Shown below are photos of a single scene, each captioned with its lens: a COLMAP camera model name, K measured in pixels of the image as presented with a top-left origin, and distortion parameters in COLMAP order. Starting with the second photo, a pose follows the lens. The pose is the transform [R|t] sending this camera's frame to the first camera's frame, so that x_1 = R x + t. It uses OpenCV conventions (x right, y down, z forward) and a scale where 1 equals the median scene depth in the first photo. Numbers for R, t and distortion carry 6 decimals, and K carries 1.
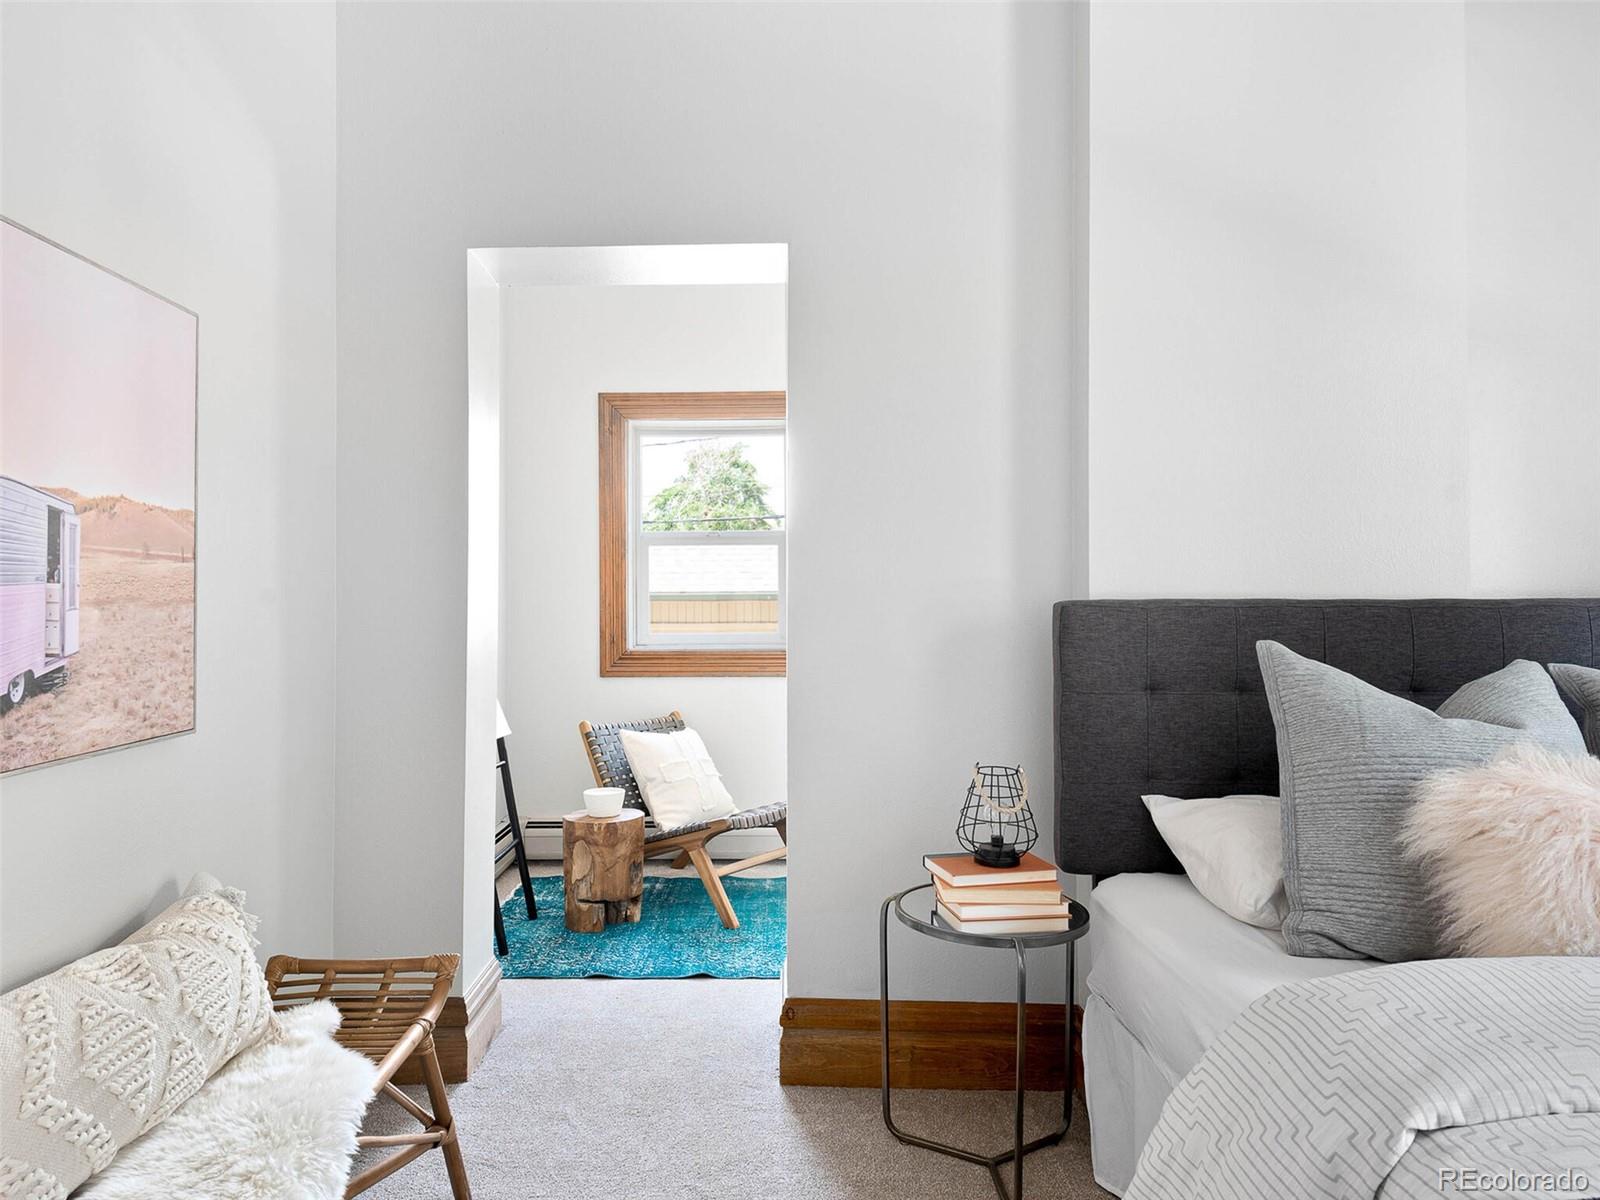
lens RADIAL K [[1001.4, 0, 763.2], [0, 1001.4, 583.5], [0, 0, 1]] dist [0.020688, -0.009347]
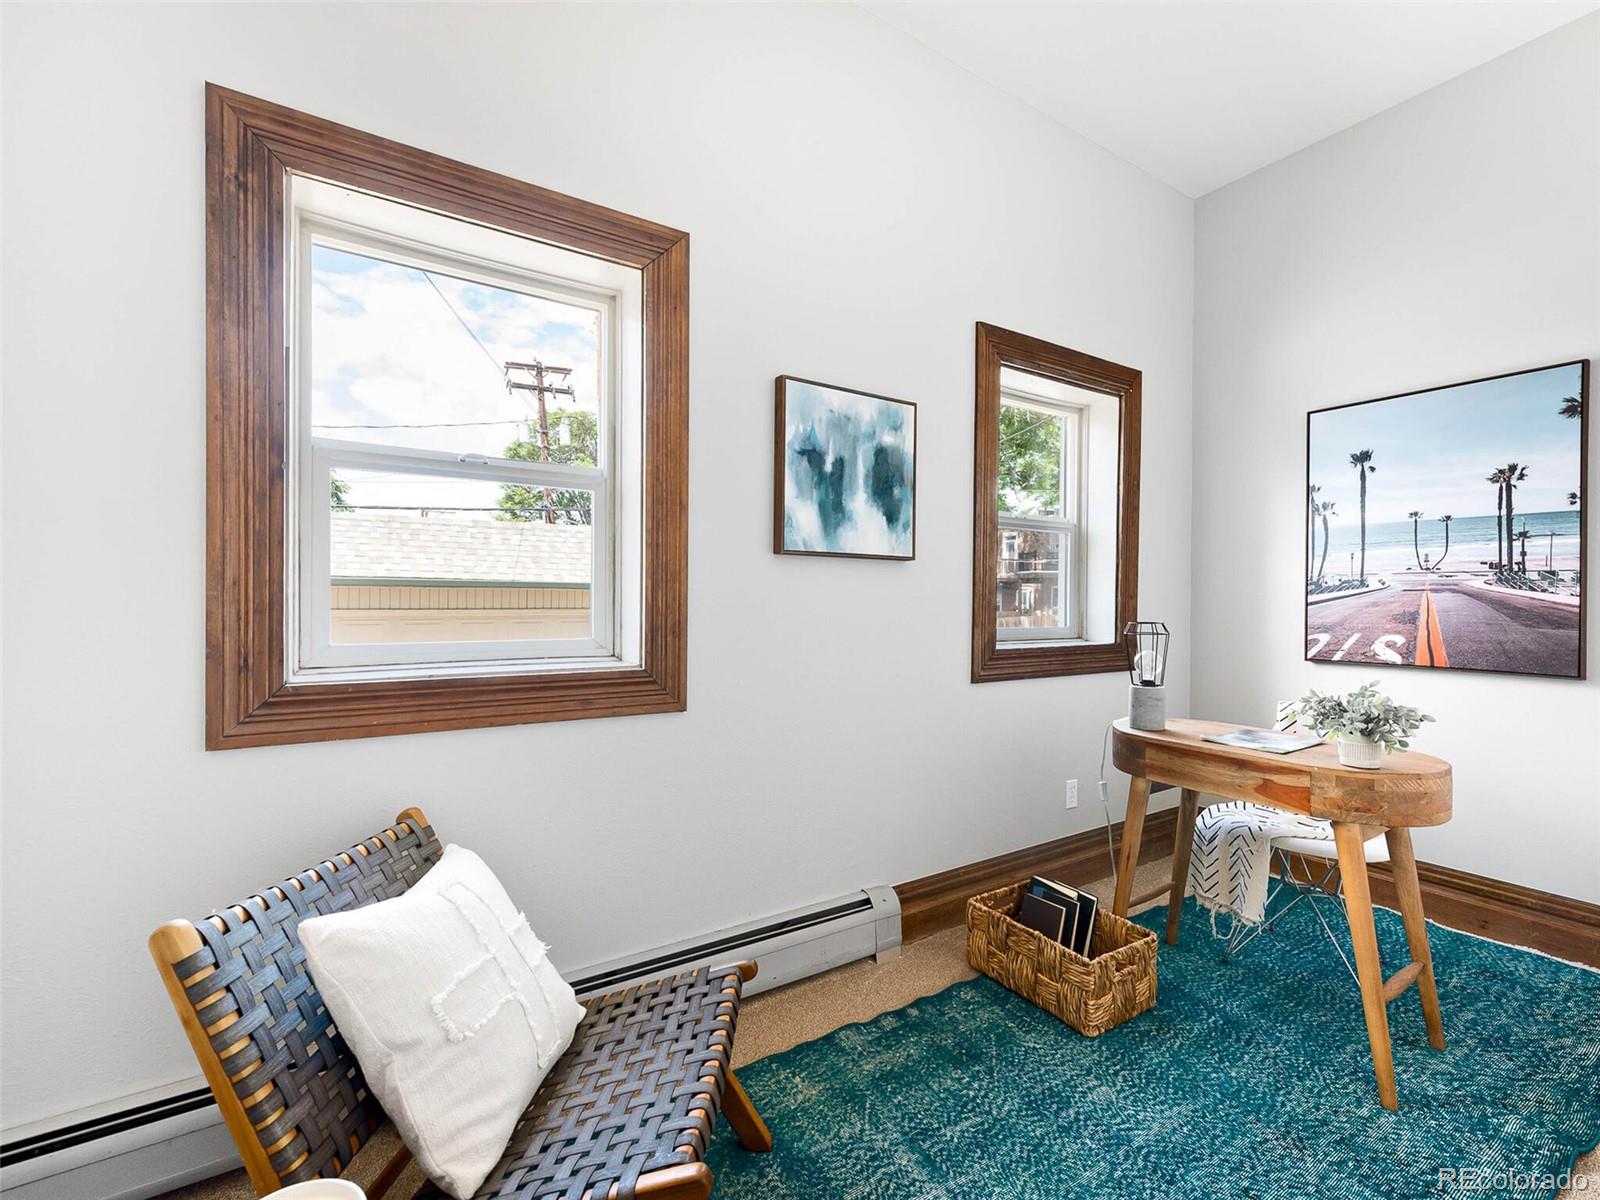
lens RADIAL K [[710.4, 0, 781.3], [0, 710.4, 597.0], [0, 0, 1]] dist [0.013323, -0.003664]
pose [[0.843018, 0.011013, 0.537772, -0.240595], [-0.024361, 0.999546, 0.017719, 0.031081], [-0.537333, -0.028038, 0.842904, 1.212808]]
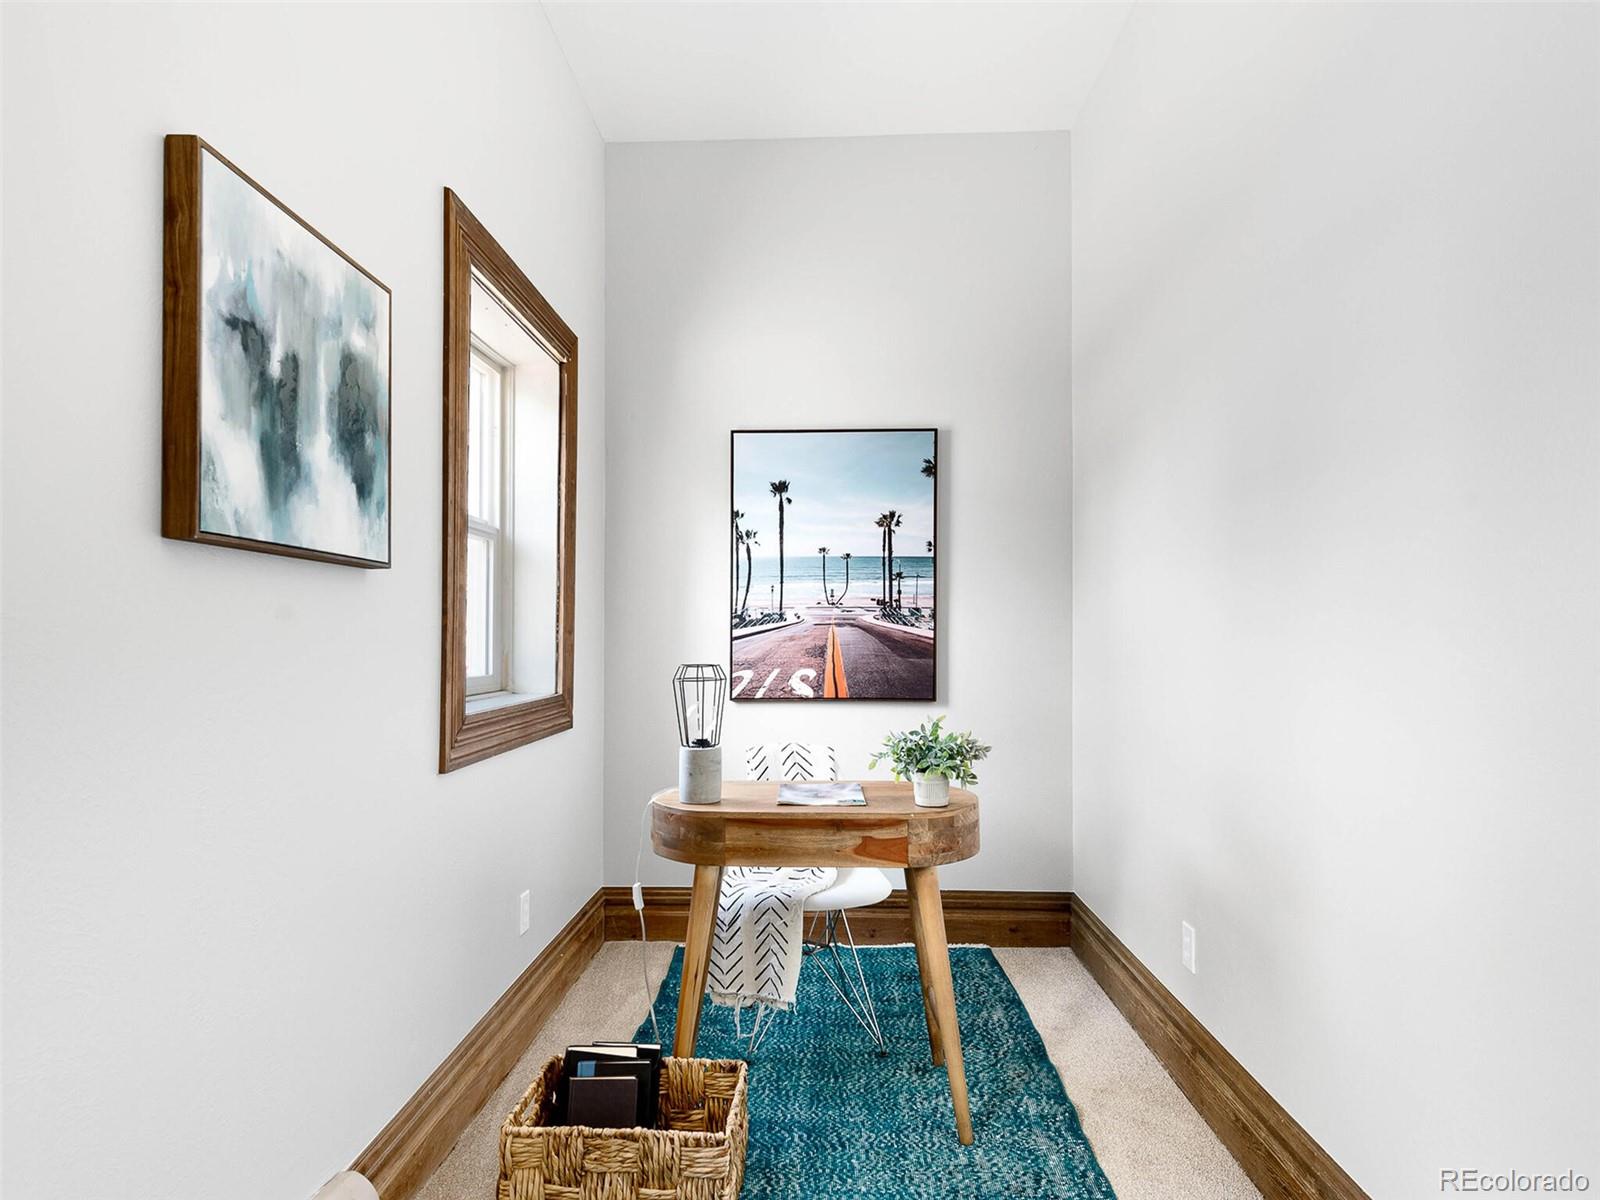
lens RADIAL K [[917.8, 0, 784.6], [0, 917.8, 628.7], [0, 0, 1]] dist [0.016550, -0.003360]
pose [[0.023339, 0.011471, 0.999662, -0.264235], [-0.025434, 0.999617, -0.010877, 0.039218], [-0.999404, -0.025171, 0.023622, 1.585607]]
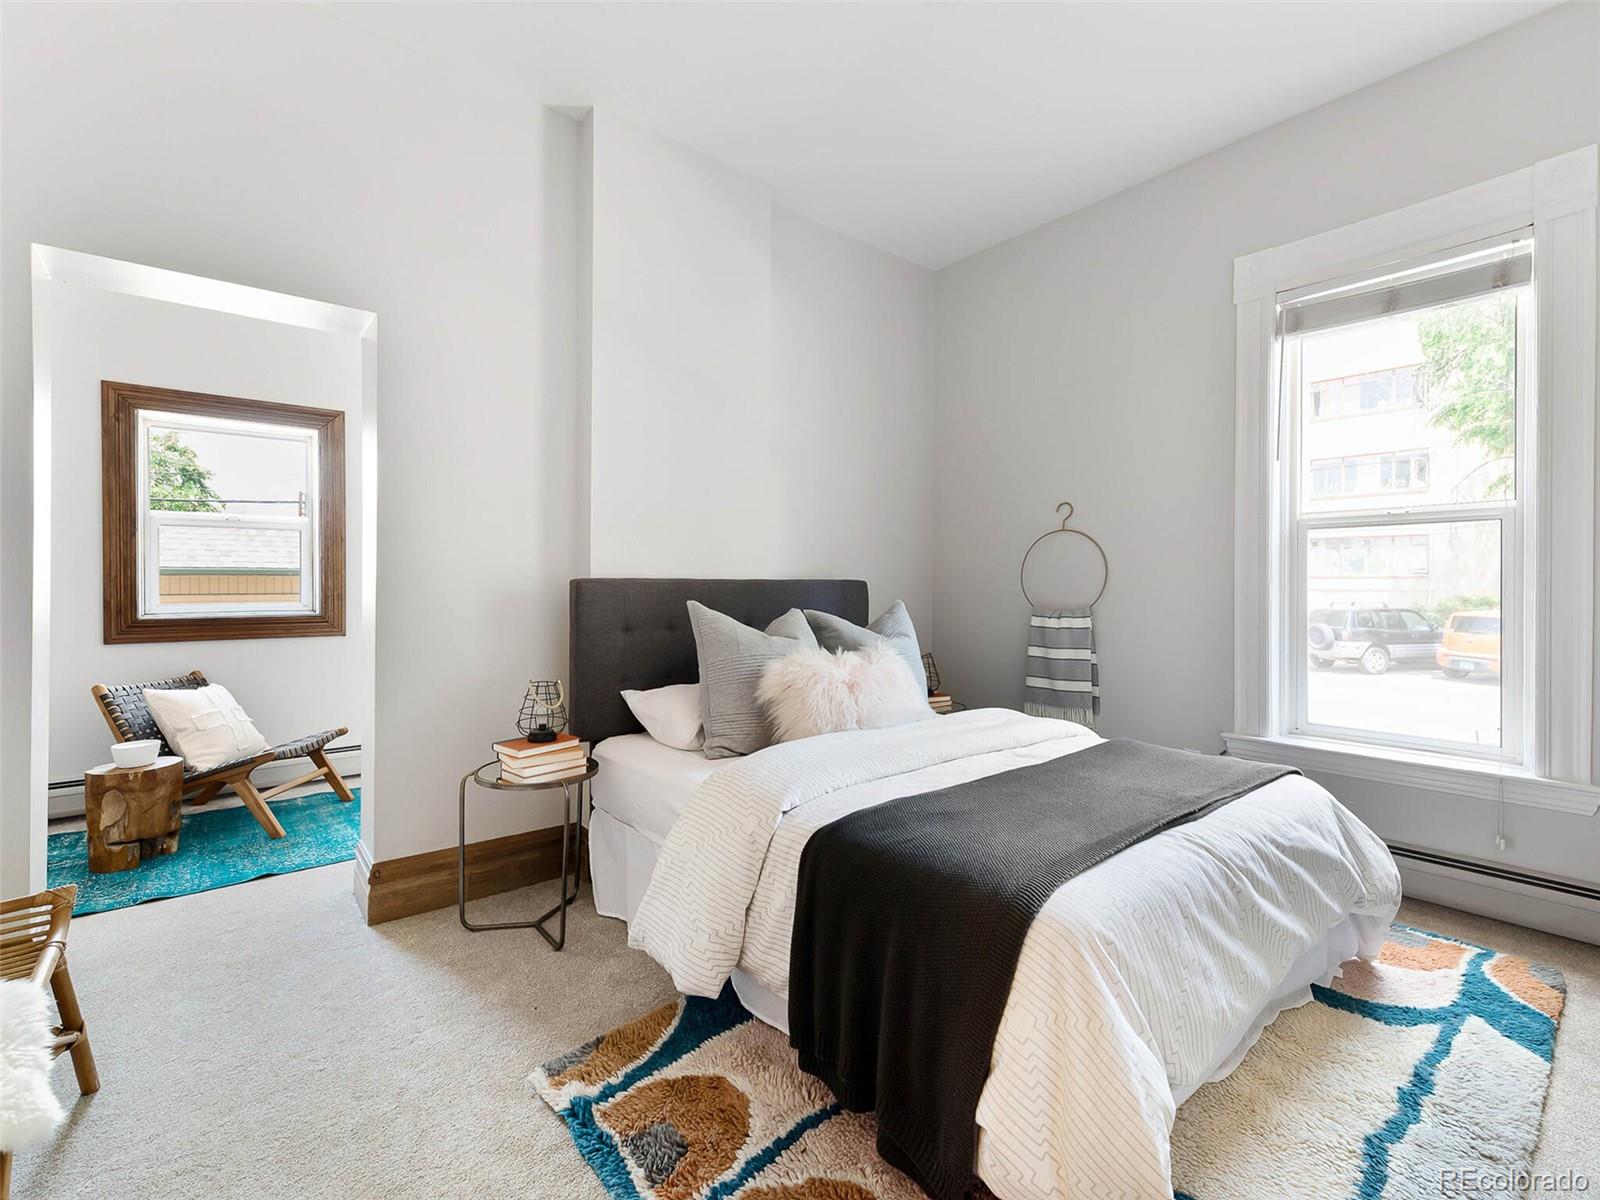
lens RADIAL K [[710.4, 0, 766.9], [0, 710.4, 585.5], [0, 0, 1]] dist [0.013323, -0.003664]
pose [[0.780222, 0.002658, 0.625497, -0.176195], [-0.020100, 0.999581, 0.020824, -0.001536], [-0.625180, -0.028819, 0.779948, -0.097715]]
